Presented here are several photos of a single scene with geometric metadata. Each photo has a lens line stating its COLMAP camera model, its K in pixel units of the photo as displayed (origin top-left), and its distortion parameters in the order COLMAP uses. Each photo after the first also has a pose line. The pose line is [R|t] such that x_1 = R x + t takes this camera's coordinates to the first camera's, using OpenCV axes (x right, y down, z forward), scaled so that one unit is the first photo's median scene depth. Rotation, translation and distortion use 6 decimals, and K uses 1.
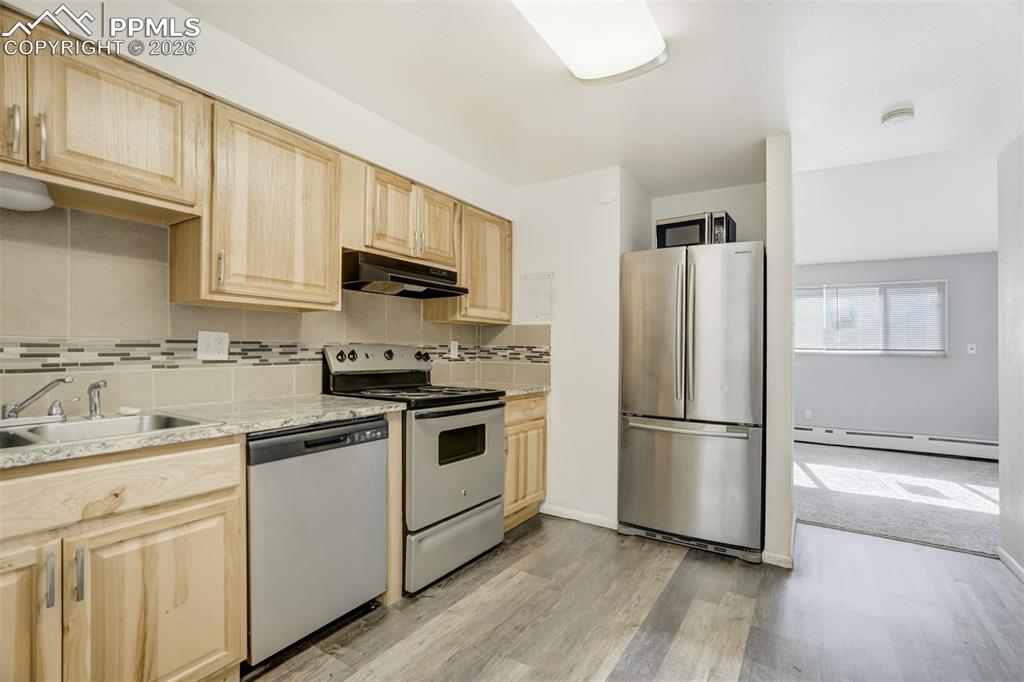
lens RADIAL K [[484.3, 0, 521.1], [0, 484.3, 348.4], [0, 0, 1]] dist [-0.035023, 0.015846]
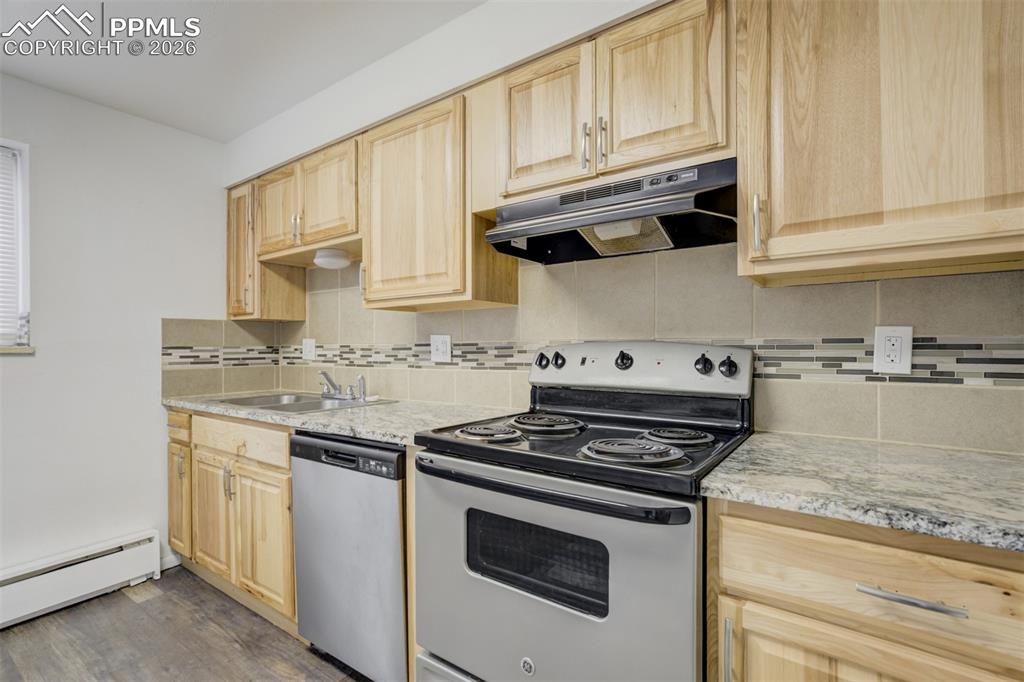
lens RADIAL K [[484.3, 0, 496.1], [0, 484.3, 348.0], [0, 0, 1]] dist [-0.035023, 0.015846]
pose [[-0.086998, -0.005109, -0.996195, 0.392943], [0.008723, 0.999945, -0.005890, 0.001076], [0.996170, -0.009202, -0.086948, 1.180939]]
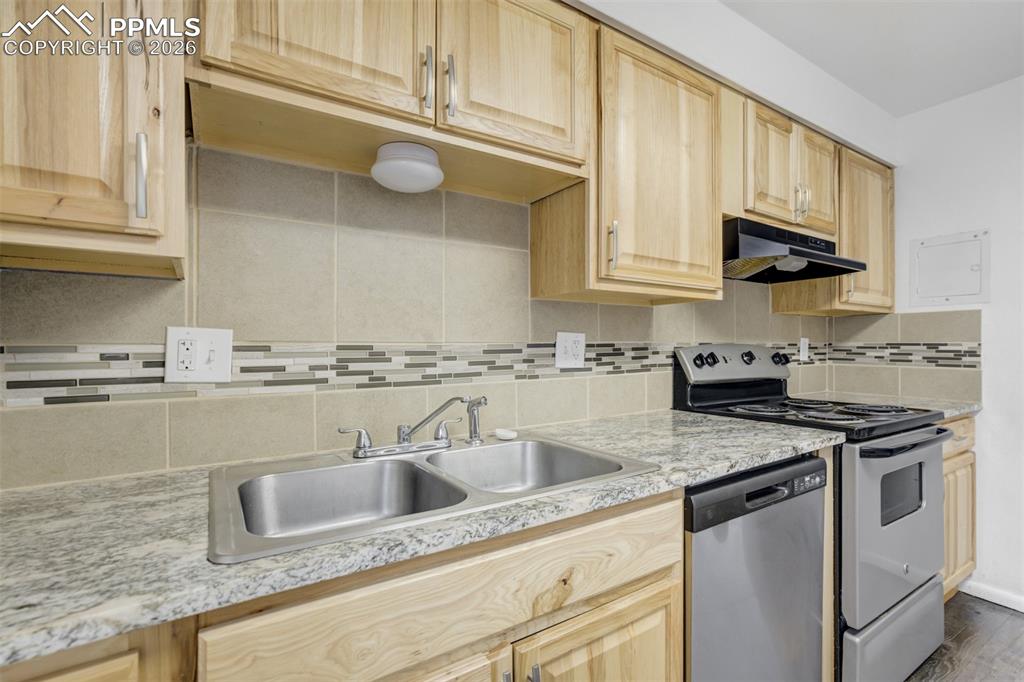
lens RADIAL K [[484.3, 0, 513.1], [0, 484.3, 338.2], [0, 0, 1]] dist [-0.035023, 0.015846]
pose [[0.907295, -0.021766, -0.419932, -0.378737], [0.014733, 0.999692, -0.019985, -0.010529], [0.420237, 0.011945, 0.907336, 0.216594]]
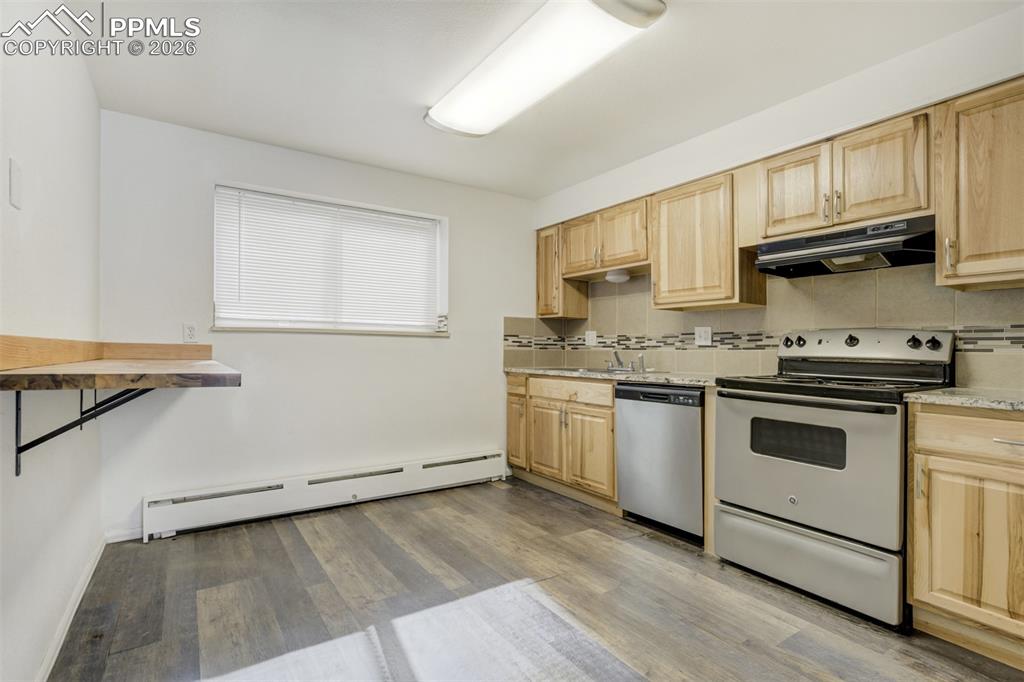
lens RADIAL K [[484.3, 0, 500.3], [0, 484.3, 337.9], [0, 0, 1]] dist [-0.035023, 0.015846]
pose [[-0.428389, -0.035105, -0.902912, 1.004424], [-0.013245, 0.999382, -0.032571, 0.058407], [0.903497, -0.001994, -0.428589, 1.046121]]
